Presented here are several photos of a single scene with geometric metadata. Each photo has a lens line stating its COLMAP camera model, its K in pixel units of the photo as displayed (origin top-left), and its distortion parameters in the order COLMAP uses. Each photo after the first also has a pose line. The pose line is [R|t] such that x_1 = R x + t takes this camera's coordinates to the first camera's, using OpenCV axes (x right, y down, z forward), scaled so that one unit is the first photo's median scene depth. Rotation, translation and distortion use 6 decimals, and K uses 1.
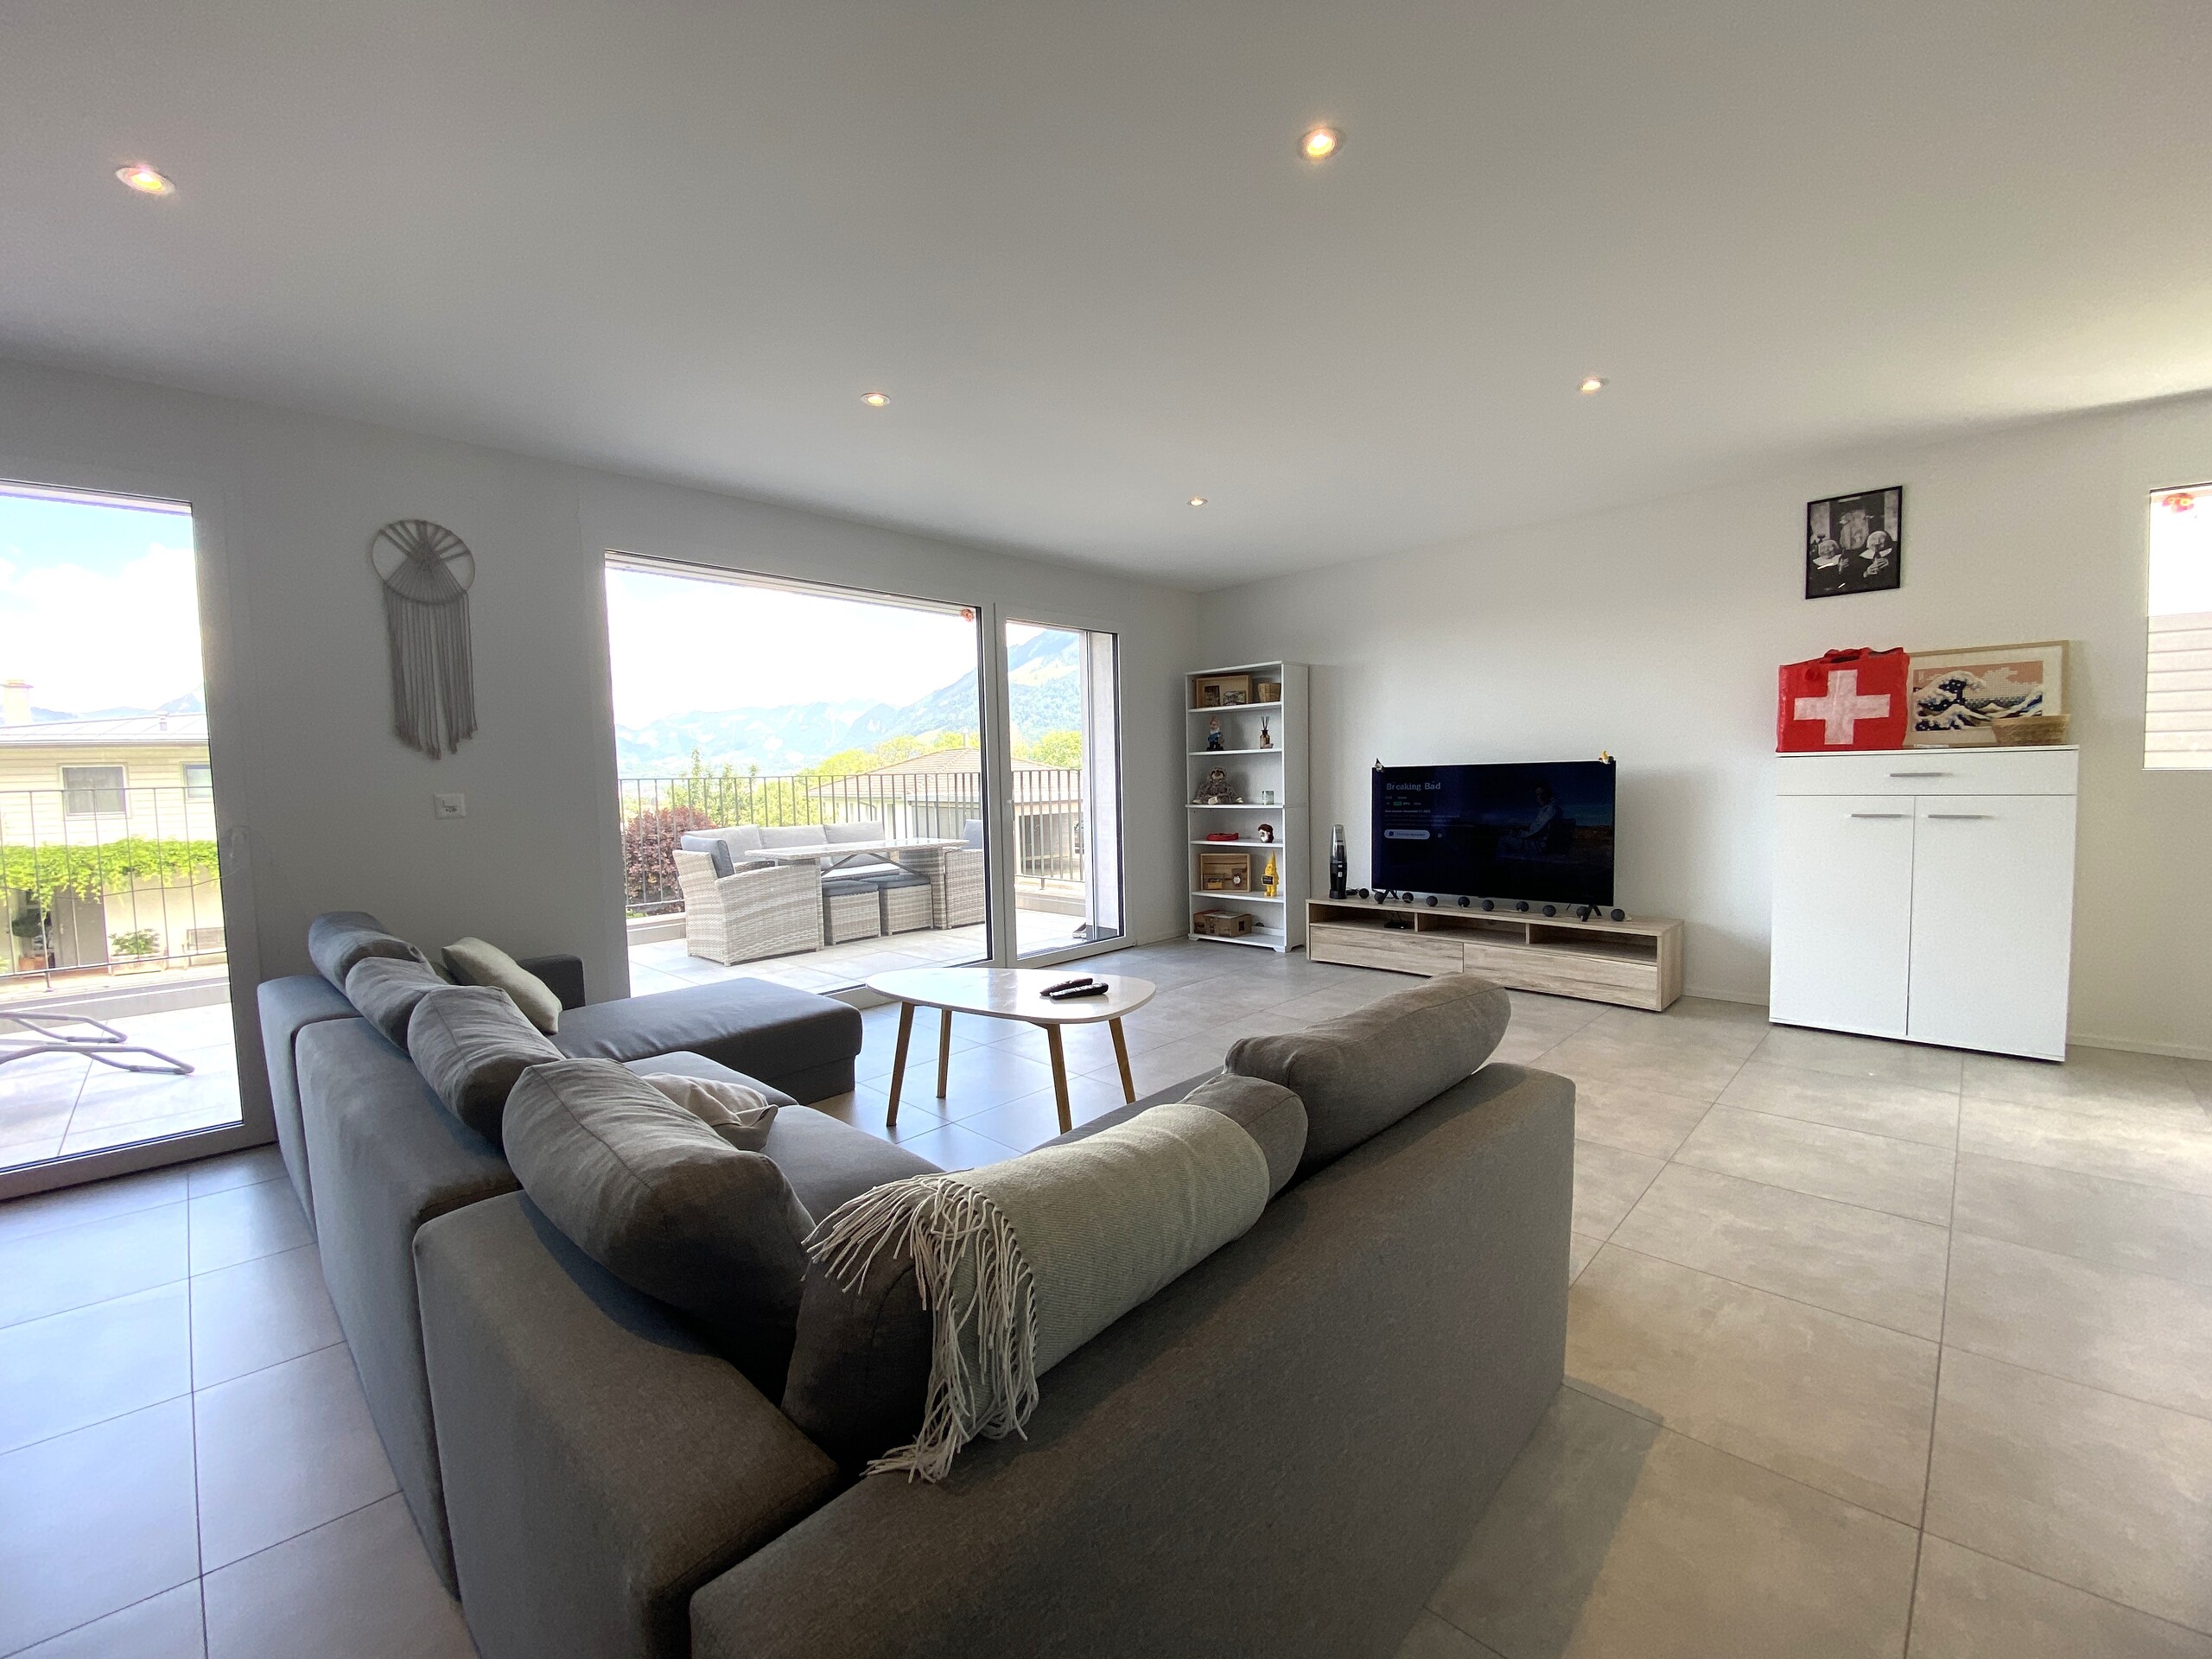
lens RADIAL K [[917.1, 0, 1115.6], [0, 917.1, 839.2], [0, 0, 1]] dist [0.015063, -0.018373]
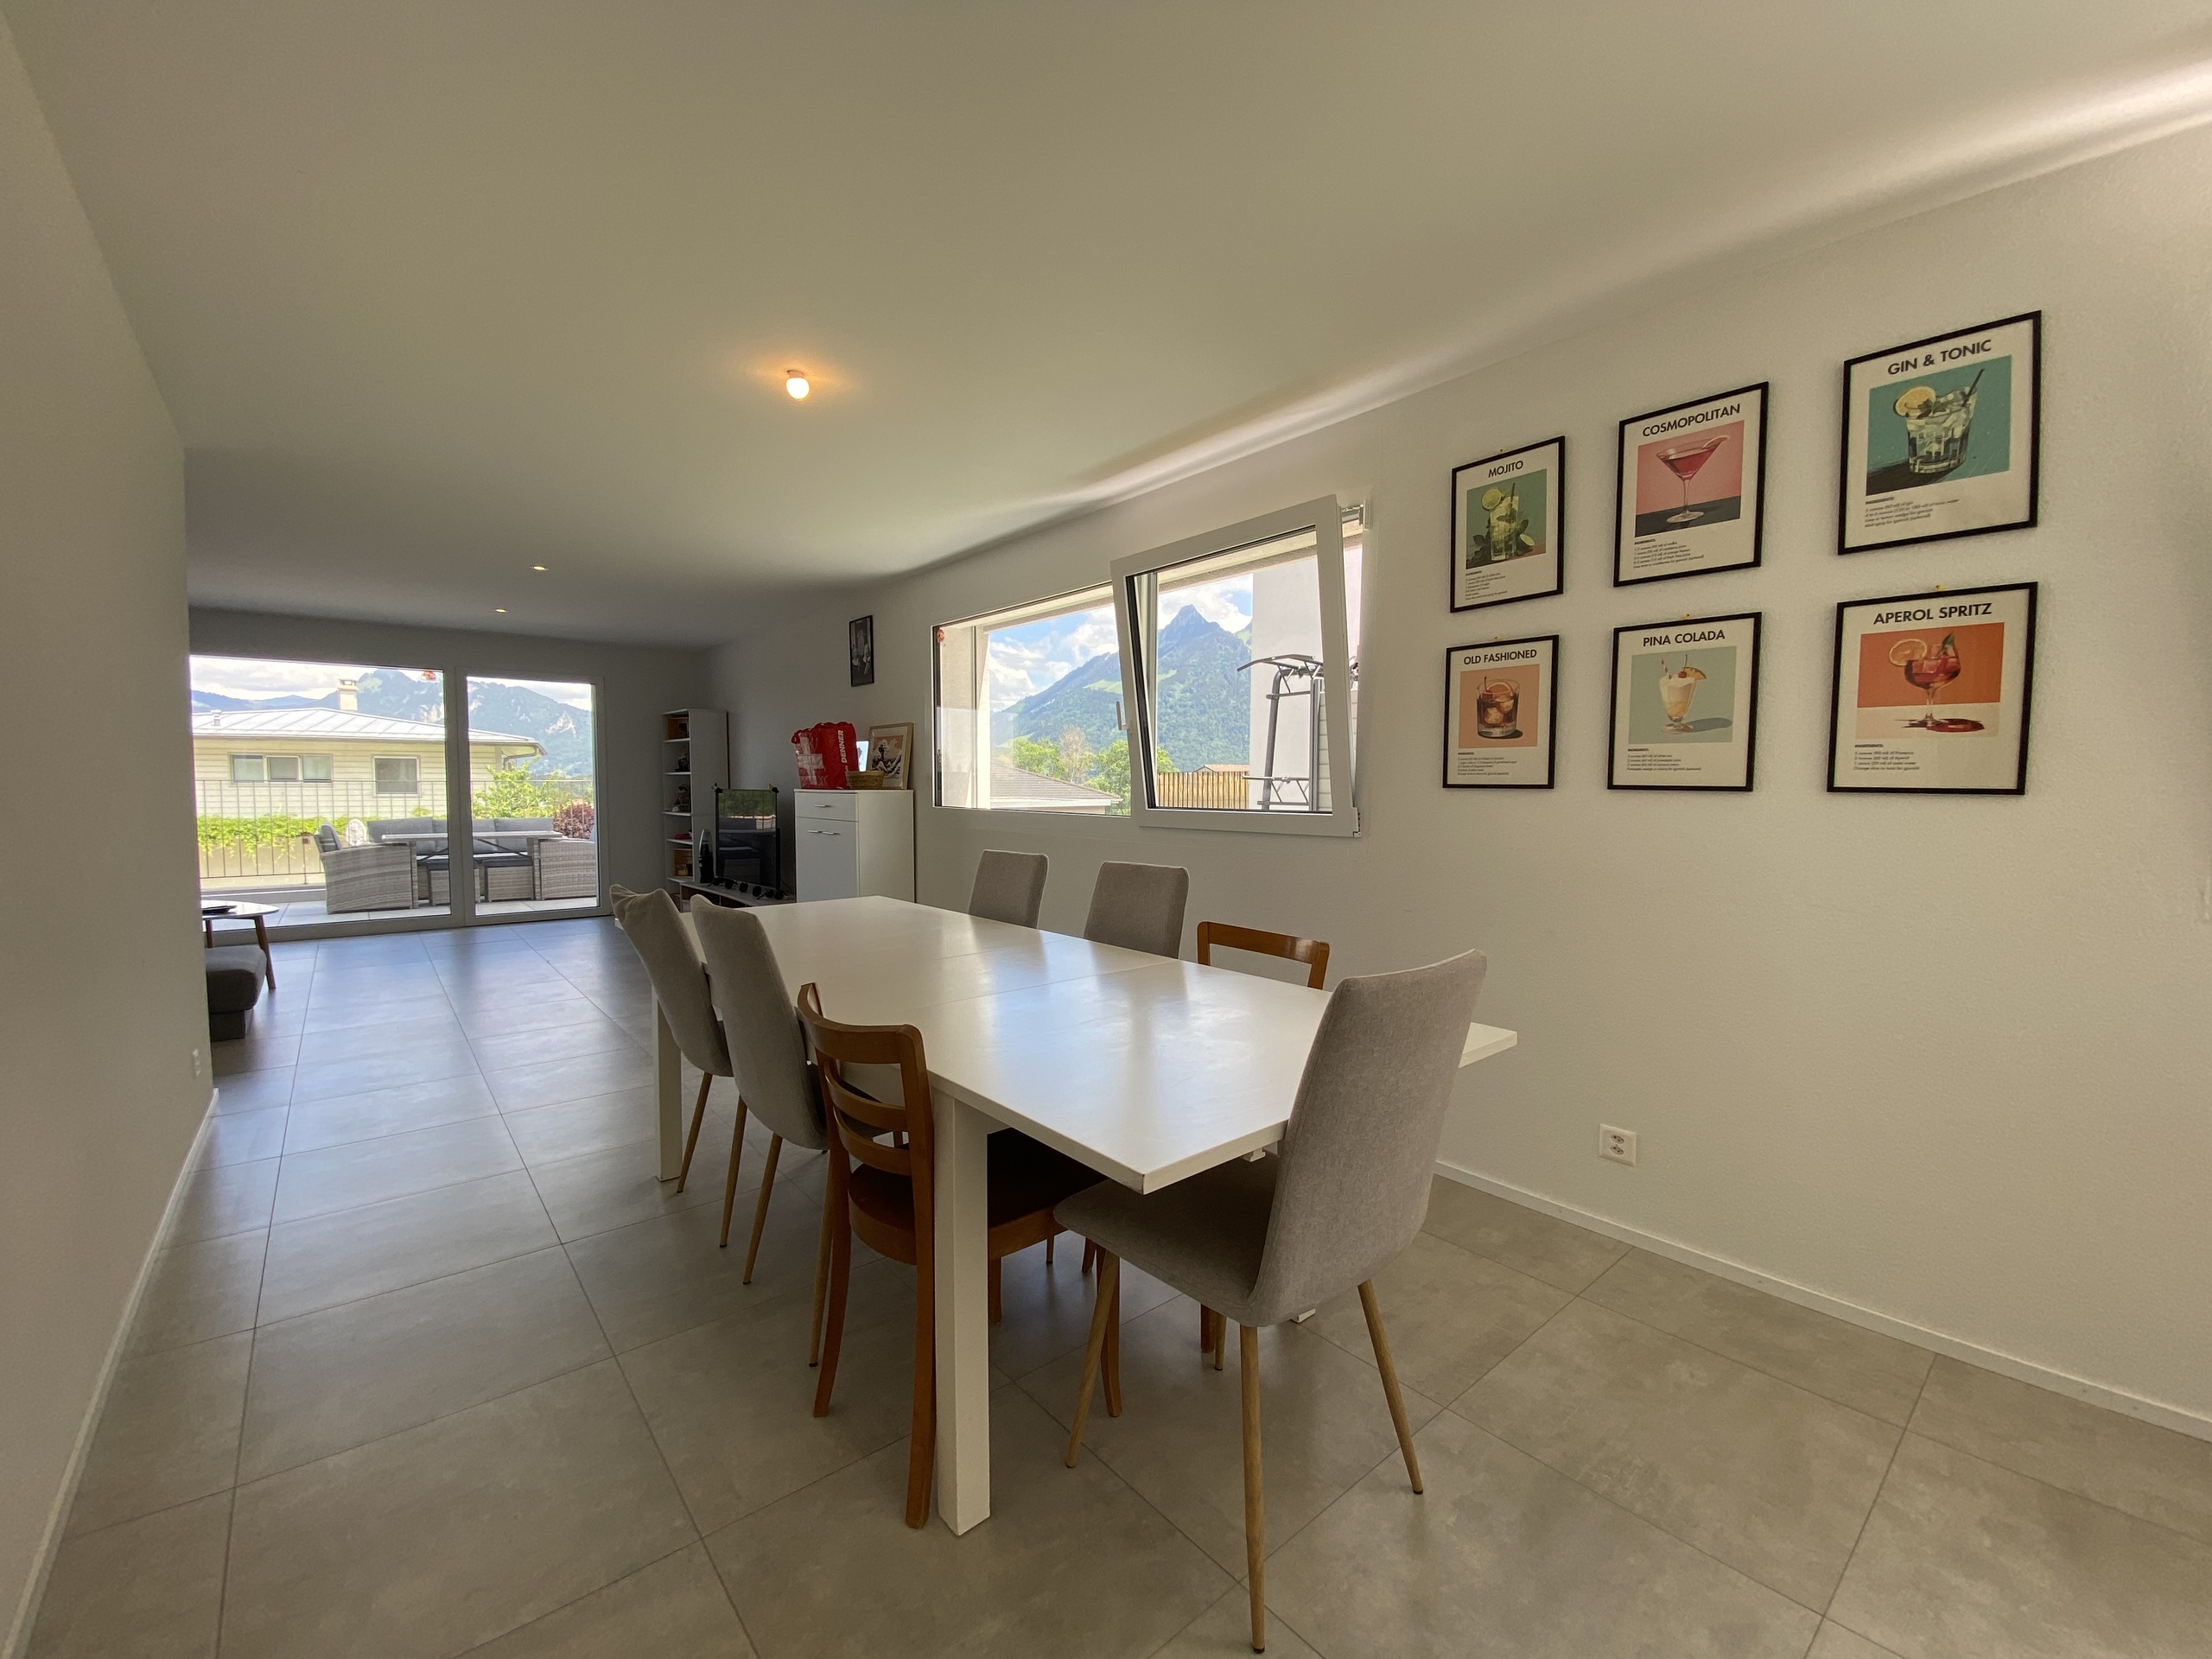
lens RADIAL K [[917.1, 0, 1115.6], [0, 917.1, 839.2], [0, 0, 1]] dist [0.015063, -0.018373]
pose [[0.996725, 0.042544, -0.068764, 0.945520], [-0.043587, 0.998955, -0.013731, -0.009201], [0.068108, 0.016683, 0.997538, -0.327861]]
